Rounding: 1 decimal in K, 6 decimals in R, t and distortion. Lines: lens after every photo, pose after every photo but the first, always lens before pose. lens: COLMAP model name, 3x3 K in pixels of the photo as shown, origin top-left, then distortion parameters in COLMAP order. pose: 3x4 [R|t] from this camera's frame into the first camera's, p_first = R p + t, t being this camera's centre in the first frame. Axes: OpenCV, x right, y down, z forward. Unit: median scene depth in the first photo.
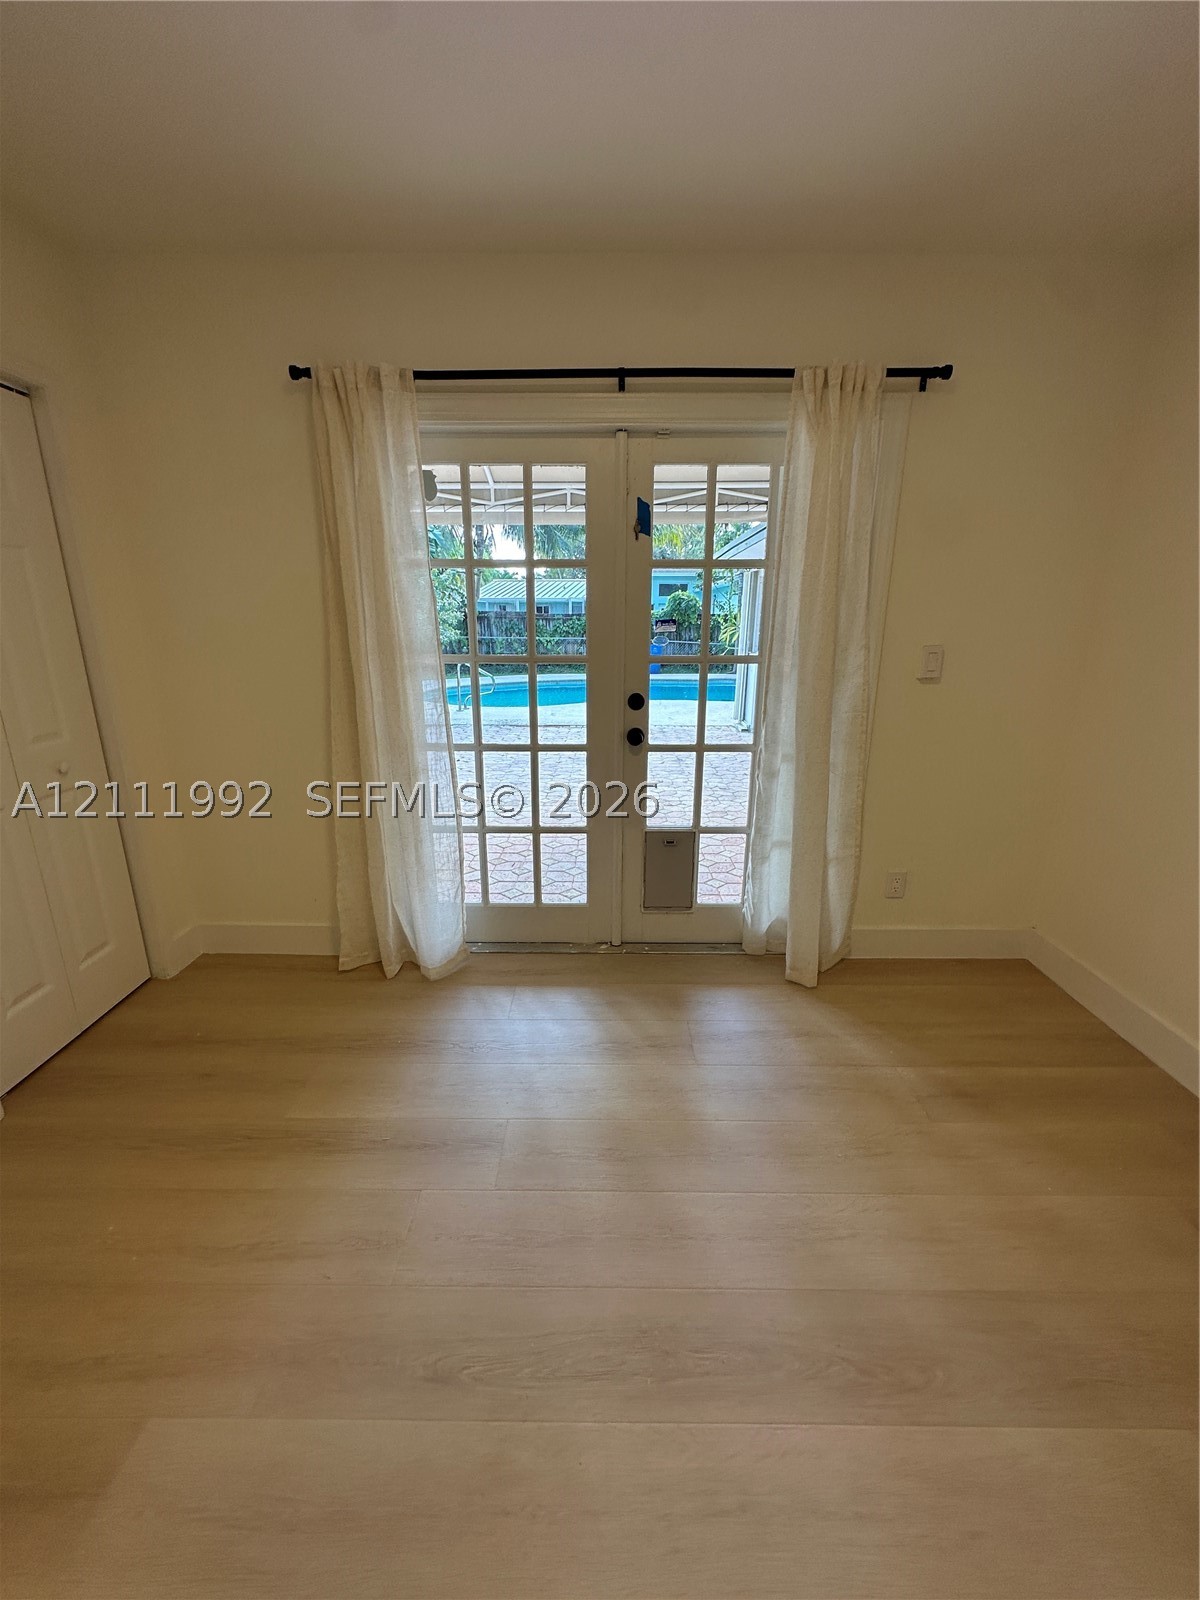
lens RADIAL K [[634.5, 0, 600.0], [0, 634.5, 800.0], [0, 0, 1]] dist [-0.003522, 0.000064]
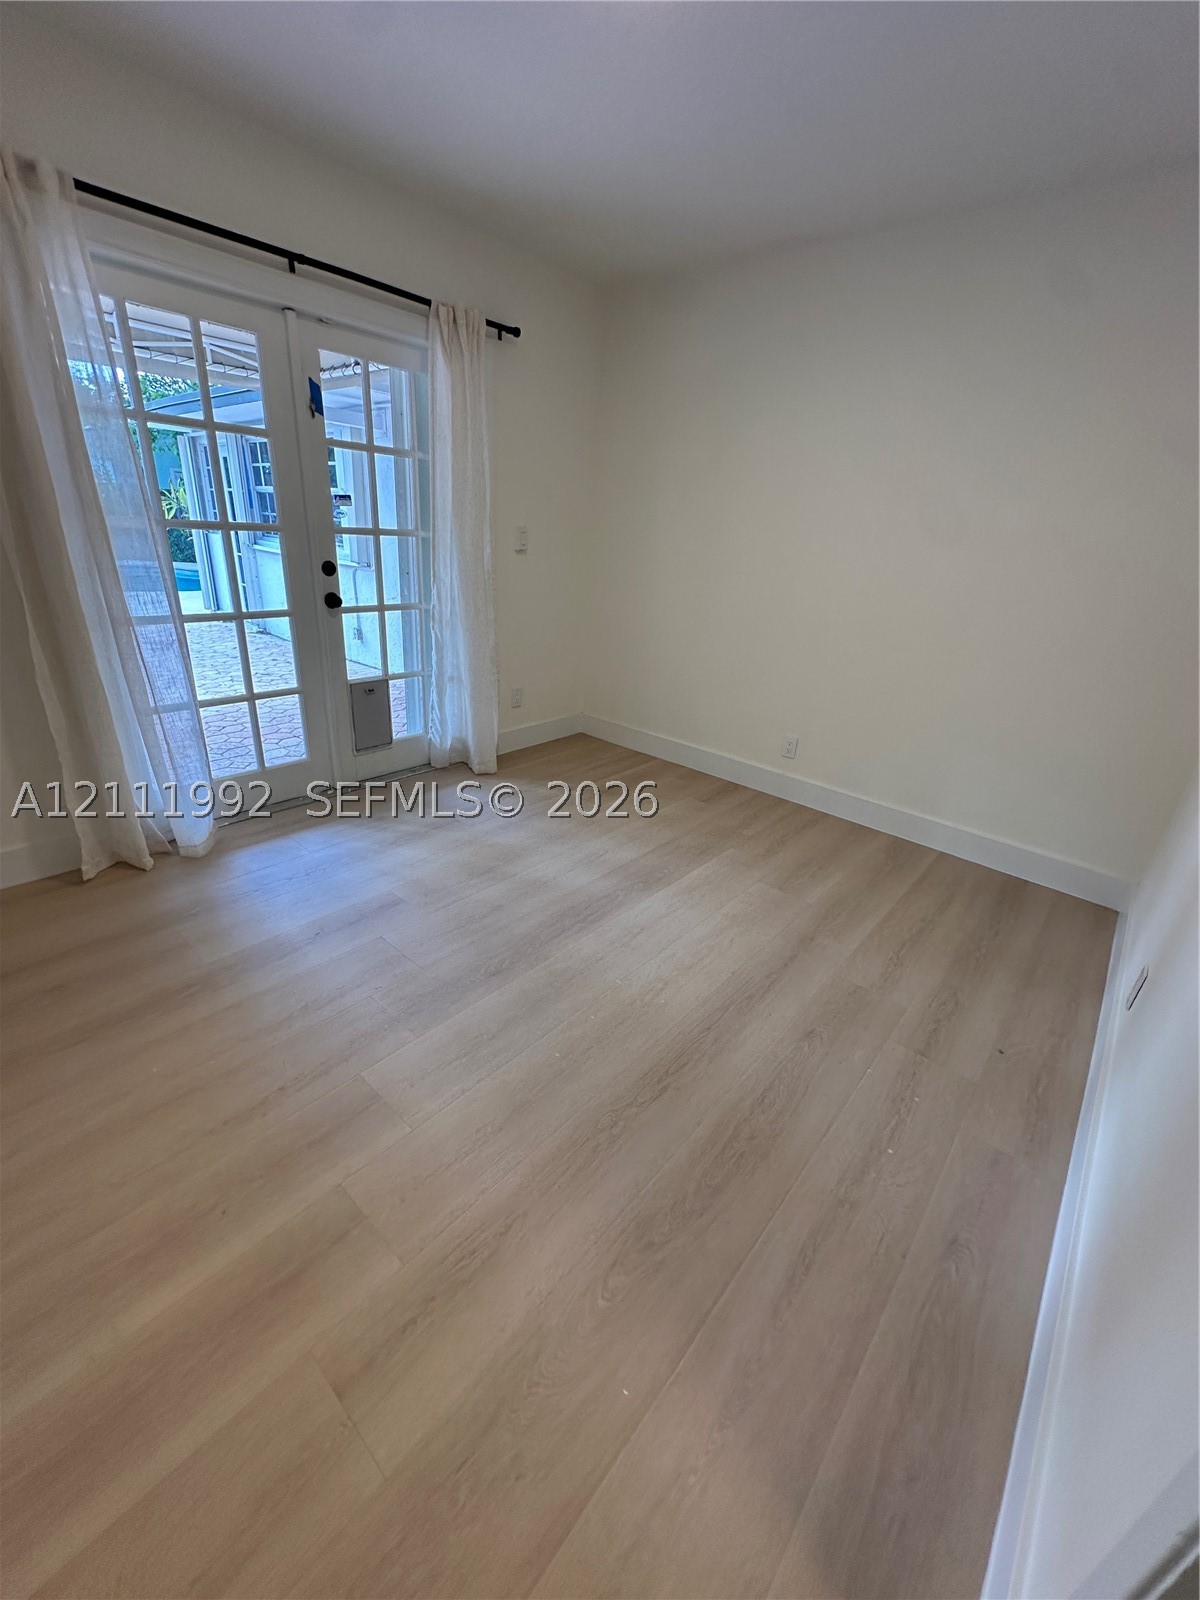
lens RADIAL K [[636.3, 0, 598.5], [0, 636.3, 797.9], [0, 0, 1]] dist [-0.004624, 0.000270]
pose [[0.652521, -0.260665, 0.711527, -0.562158], [0.147417, 0.964701, 0.218223, 0.068461], [-0.743294, -0.037504, 0.667913, -0.150658]]
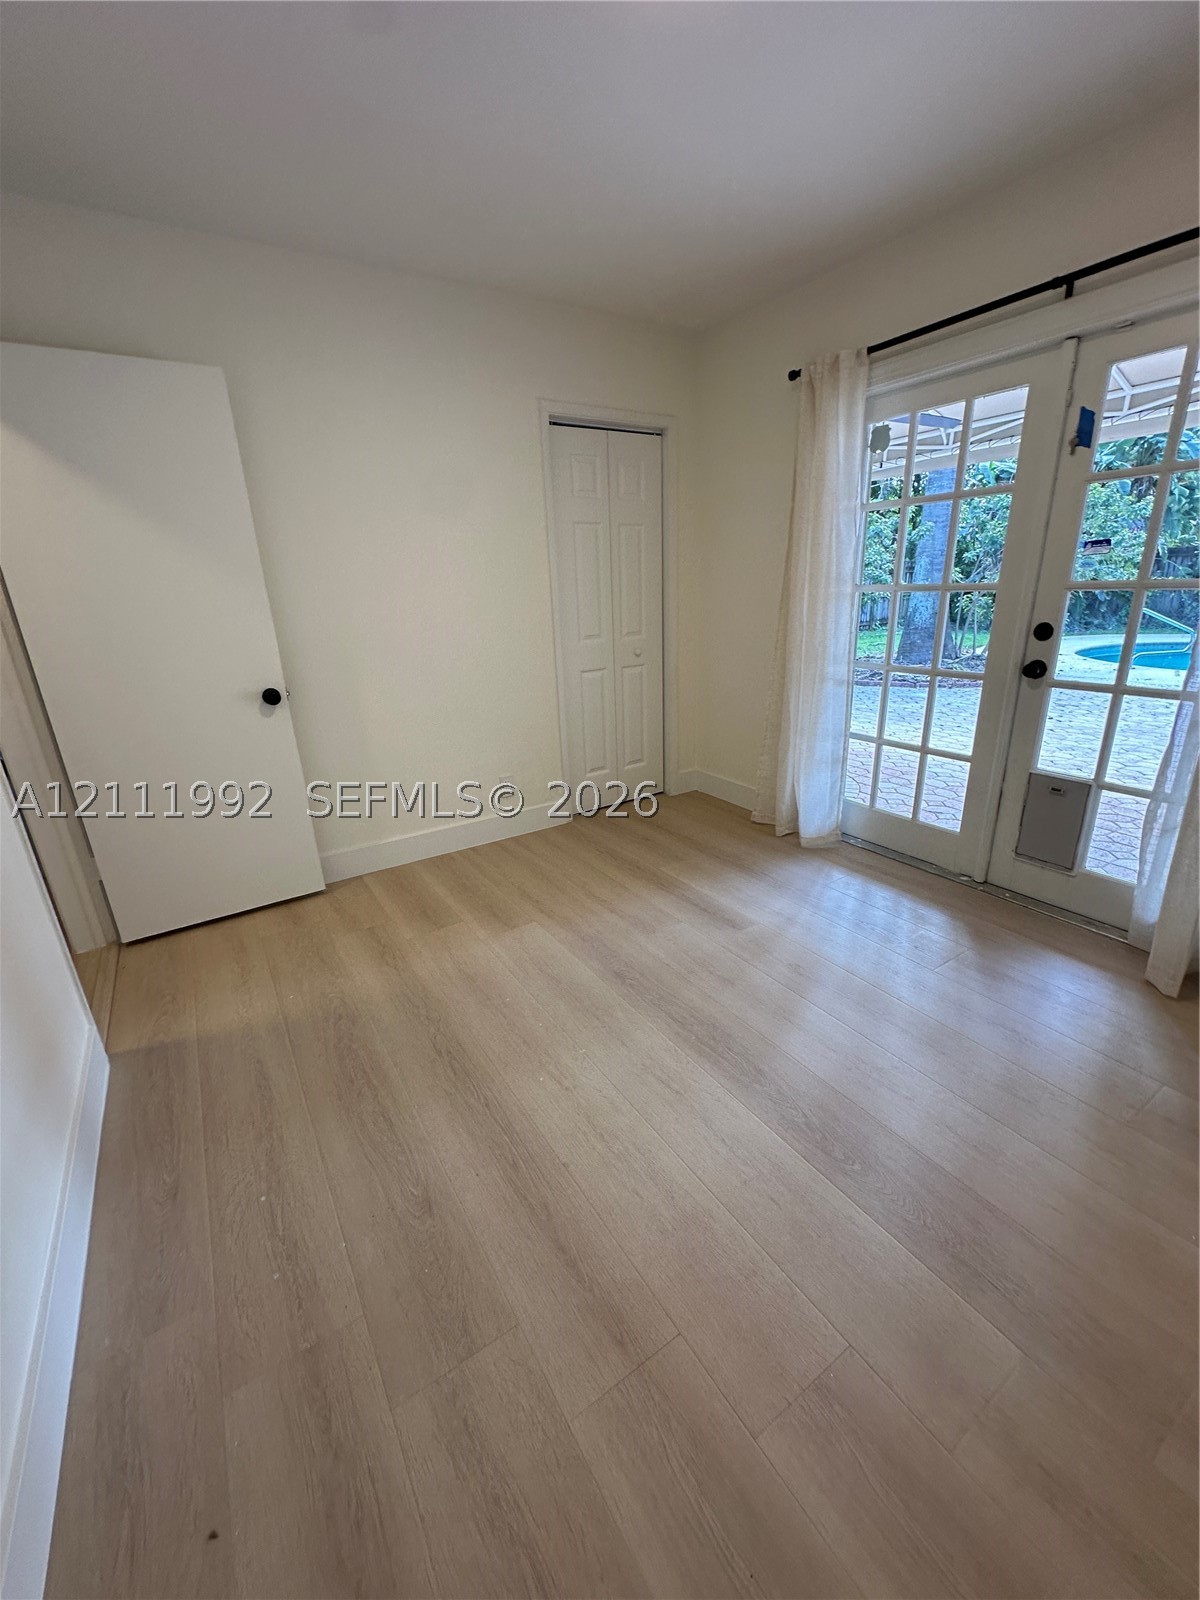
lens RADIAL K [[639.2, 0, 605.0], [0, 639.2, 798.9], [0, 0, 1]] dist [-0.002567, 0.000046]
pose [[0.553335, 0.247652, -0.795292, 0.524857], [-0.193235, 0.966897, 0.166644, 0.055285], [0.810235, 0.061468, 0.582873, -0.074242]]
